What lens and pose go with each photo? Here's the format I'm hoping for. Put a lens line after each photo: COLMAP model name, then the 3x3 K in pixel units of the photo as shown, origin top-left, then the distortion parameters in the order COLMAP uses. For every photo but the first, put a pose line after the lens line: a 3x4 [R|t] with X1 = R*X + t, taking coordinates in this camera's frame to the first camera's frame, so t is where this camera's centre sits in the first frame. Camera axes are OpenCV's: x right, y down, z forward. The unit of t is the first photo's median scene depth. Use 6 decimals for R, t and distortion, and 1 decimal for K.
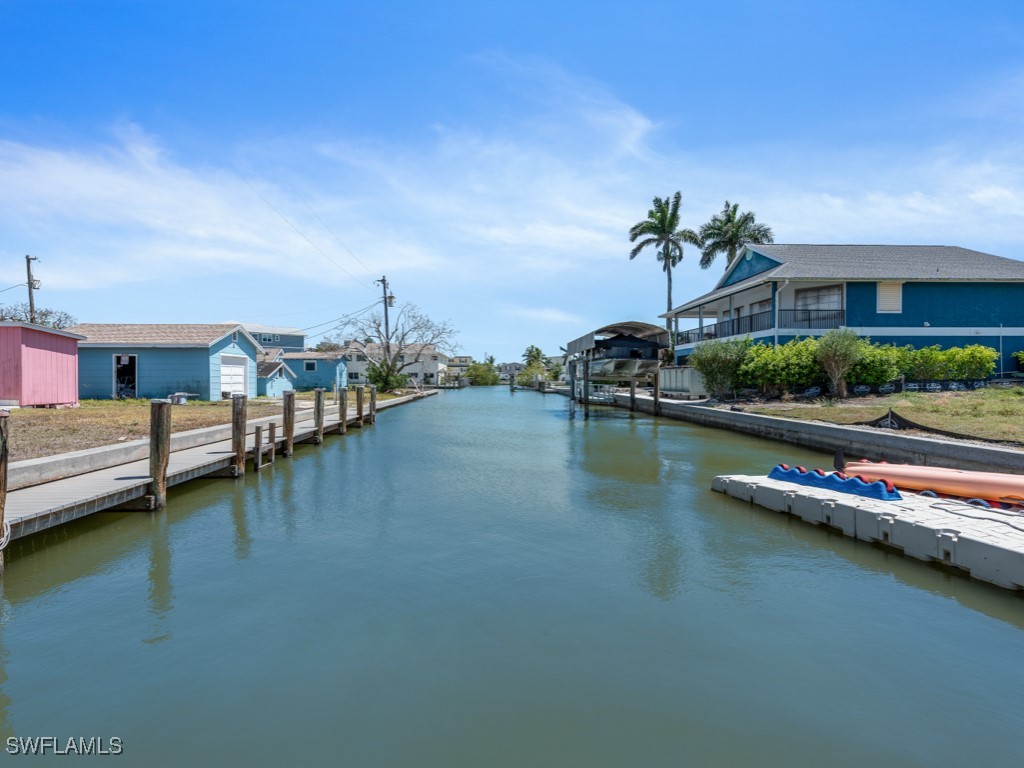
lens RADIAL K [[485.1, 0, 512.0], [0, 485.1, 384.0], [0, 0, 1]] dist [0.020939, -0.000100]
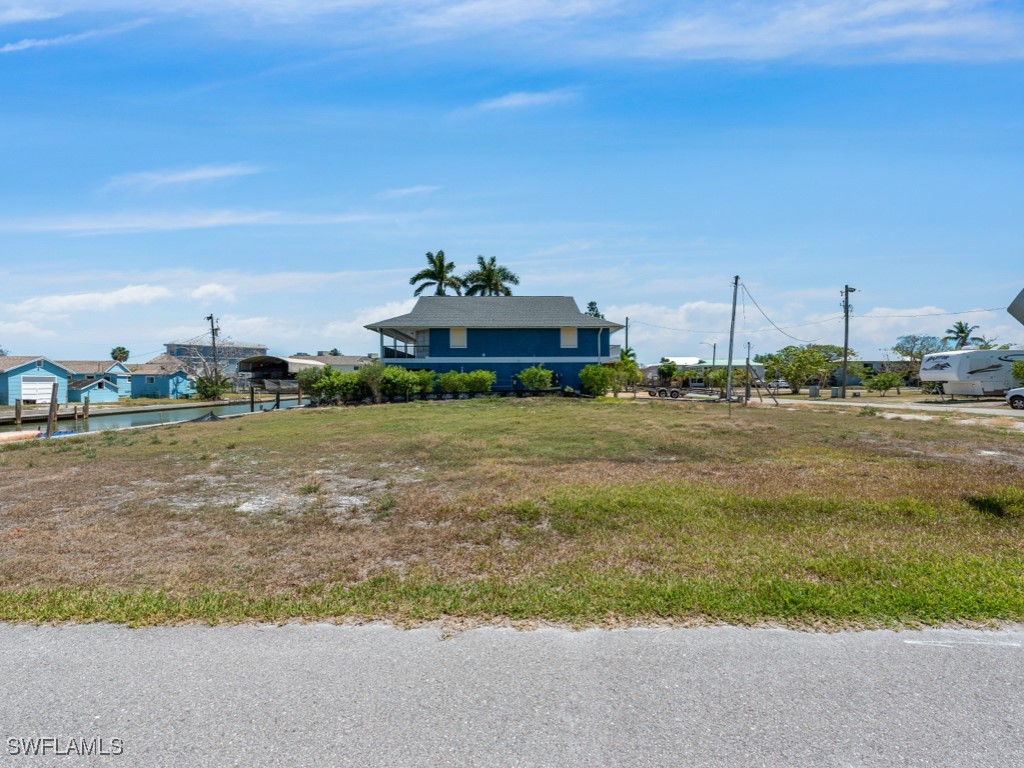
lens RADIAL K [[450.5, 0, 512.0], [0, 450.5, 384.0], [0, 0, 1]] dist [0.014265, -0.000480]
pose [[0.999437, -0.000684, -0.033555, 0.983630], [0.000478, 0.999981, -0.006145, -0.023188], [0.033558, 0.006126, 0.999418, -0.402677]]
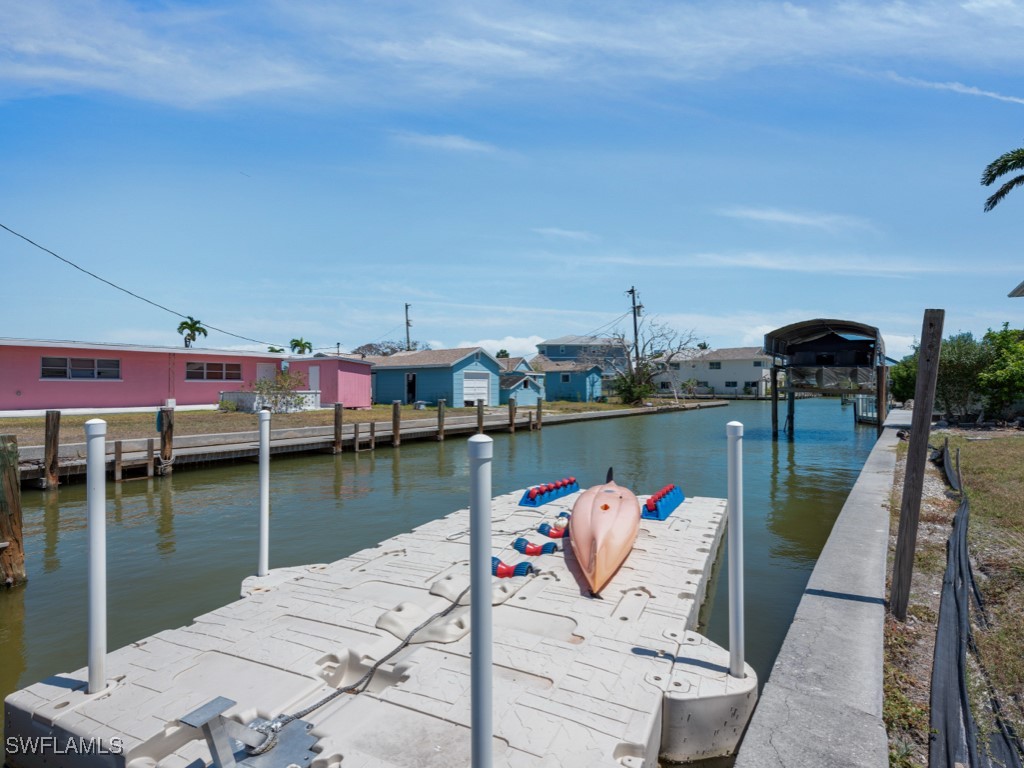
lens RADIAL K [[524.3, 0, 512.0], [0, 524.3, 384.0], [0, 0, 1]] dist [0.025521, 0.000150]
pose [[0.775056, -0.005473, -0.631869, 0.346171], [-0.005063, 0.999877, -0.014871, -0.007179], [0.631872, 0.014724, 0.774933, 0.019648]]
